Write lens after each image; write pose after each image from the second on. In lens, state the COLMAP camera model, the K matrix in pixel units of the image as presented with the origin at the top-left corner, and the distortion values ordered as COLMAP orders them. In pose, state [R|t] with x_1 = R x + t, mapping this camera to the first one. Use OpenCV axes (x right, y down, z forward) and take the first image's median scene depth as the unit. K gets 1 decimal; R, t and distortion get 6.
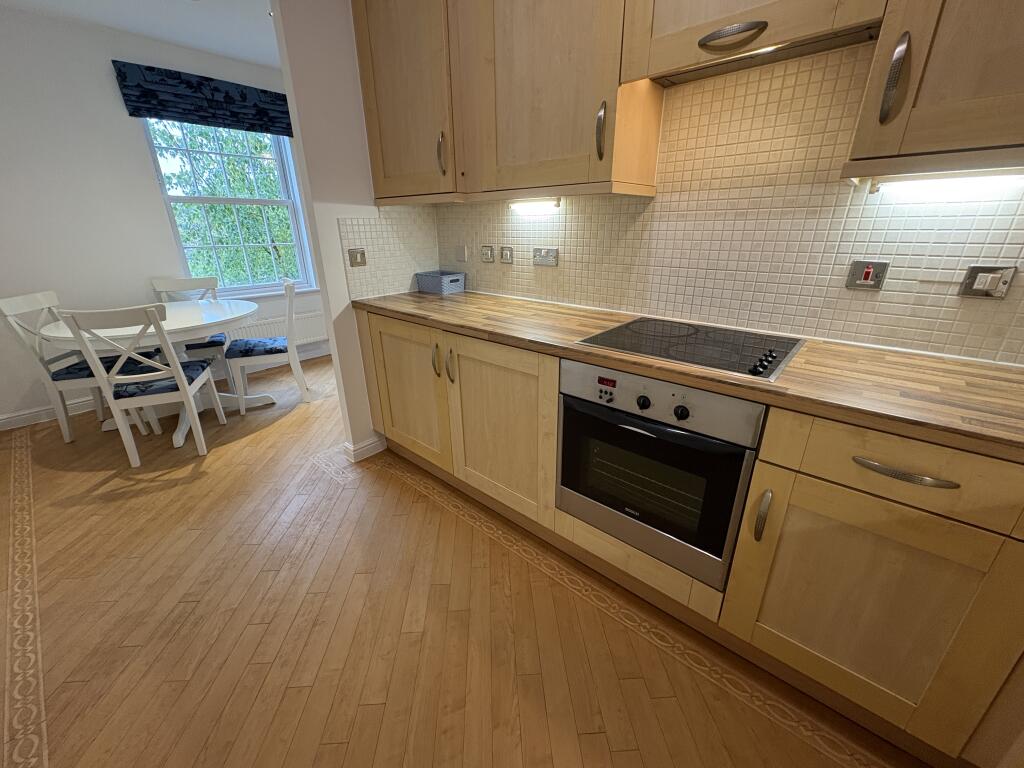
lens RADIAL K [[406.6, 0, 508.4], [0, 406.6, 380.8], [0, 0, 1]] dist [-0.000831, -0.000289]
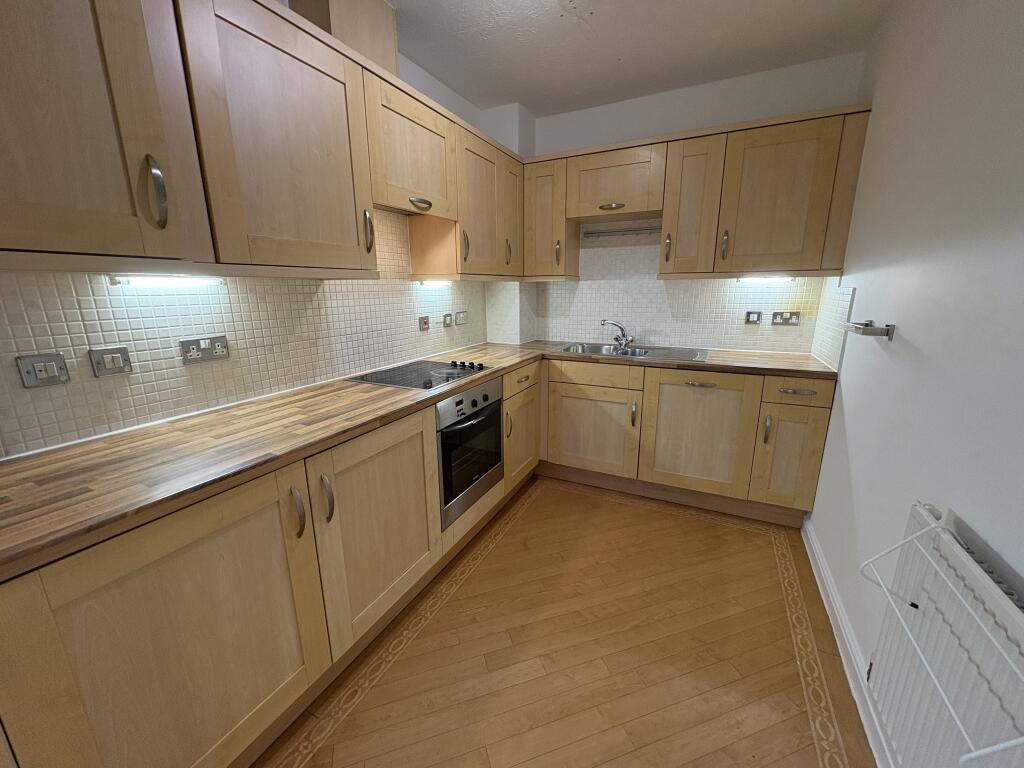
lens RADIAL K [[406.6, 0, 508.4], [0, 406.6, 380.8], [0, 0, 1]] dist [-0.000831, -0.000289]
pose [[-0.260522, -0.204712, 0.943515, -0.937966], [0.354594, 0.888675, 0.290724, -0.345246], [-0.897993, 0.410305, -0.158930, 0.822932]]
